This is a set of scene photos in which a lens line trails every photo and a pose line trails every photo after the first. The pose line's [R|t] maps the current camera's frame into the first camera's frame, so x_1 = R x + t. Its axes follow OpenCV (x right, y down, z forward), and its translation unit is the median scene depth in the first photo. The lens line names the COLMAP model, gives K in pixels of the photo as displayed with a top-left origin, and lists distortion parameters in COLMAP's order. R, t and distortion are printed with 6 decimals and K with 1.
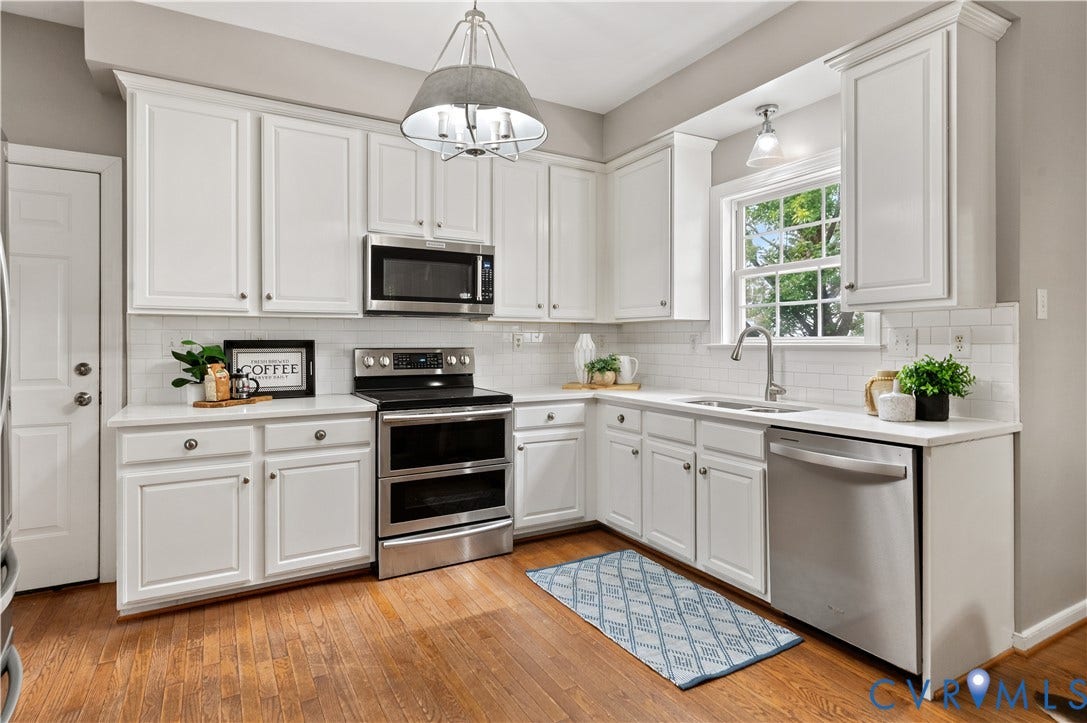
lens RADIAL K [[573.1, 0, 549.3], [0, 573.1, 342.8], [0, 0, 1]] dist [0.007871, -0.002305]
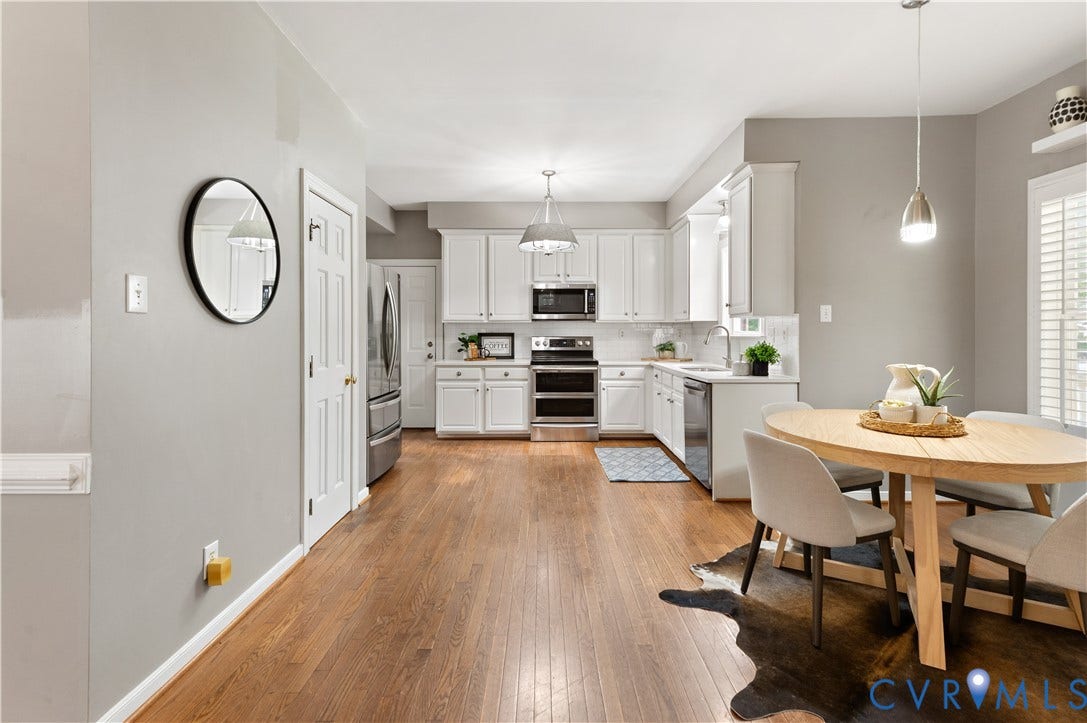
lens RADIAL K [[493.3, 0, 546.7], [0, 493.3, 336.2], [0, 0, 1]] dist [0.019327, 0.000422]
pose [[0.867442, 0.003965, -0.497522, 0.703420], [-0.000317, 0.999972, 0.007417, -0.006246], [0.497538, -0.006276, 0.867419, -0.619125]]
